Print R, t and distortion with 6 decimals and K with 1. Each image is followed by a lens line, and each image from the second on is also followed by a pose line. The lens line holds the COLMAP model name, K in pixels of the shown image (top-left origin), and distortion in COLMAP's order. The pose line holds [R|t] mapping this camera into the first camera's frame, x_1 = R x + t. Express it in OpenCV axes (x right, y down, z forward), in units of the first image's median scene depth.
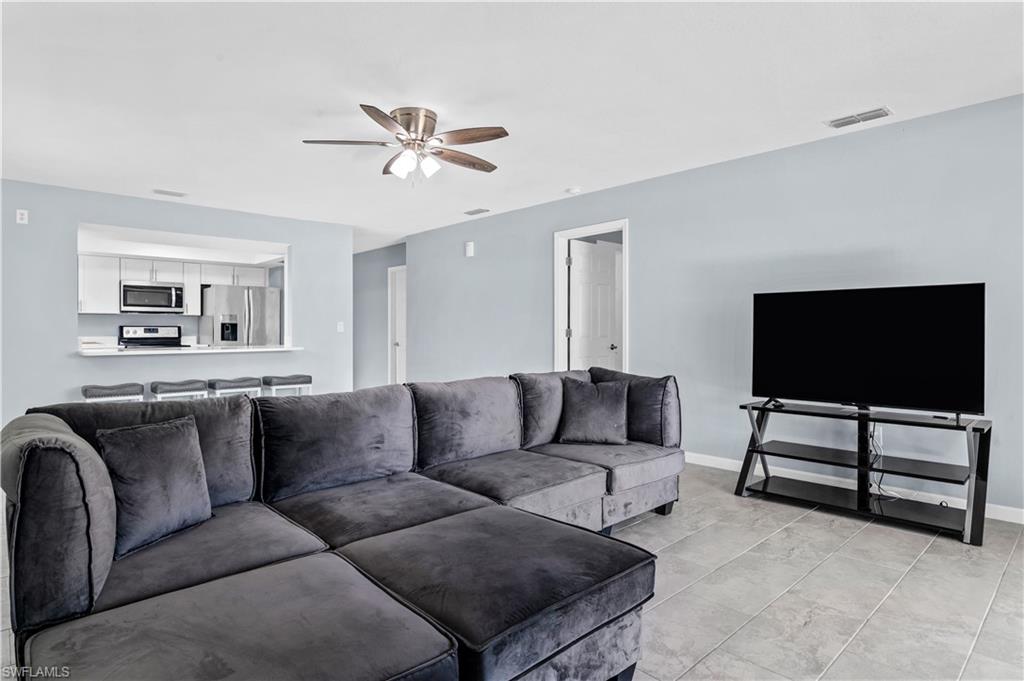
lens RADIAL K [[555.9, 0, 509.3], [0, 555.9, 336.0], [0, 0, 1]] dist [-0.002490, -0.005041]
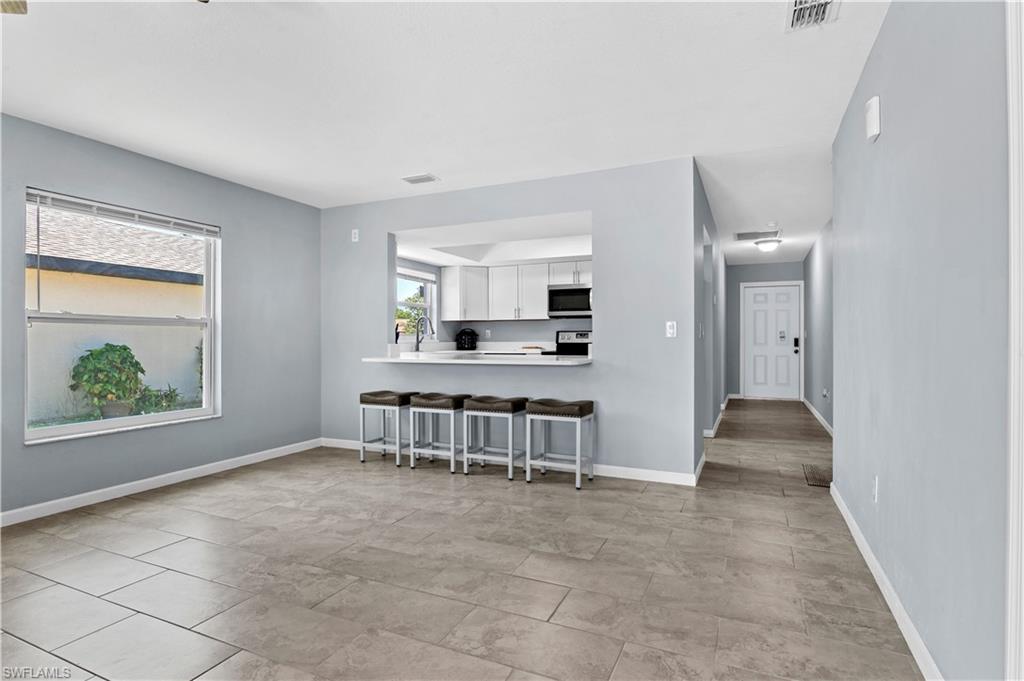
lens RADIAL K [[524.0, 0, 510.7], [0, 524.0, 338.9], [0, 0, 1]] dist [-0.013068, 0.000935]
pose [[0.368365, 0.002669, -0.929678, 0.140182], [-0.005401, 0.999985, 0.000731, -0.004748], [0.929666, 0.004752, 0.368374, 0.558691]]
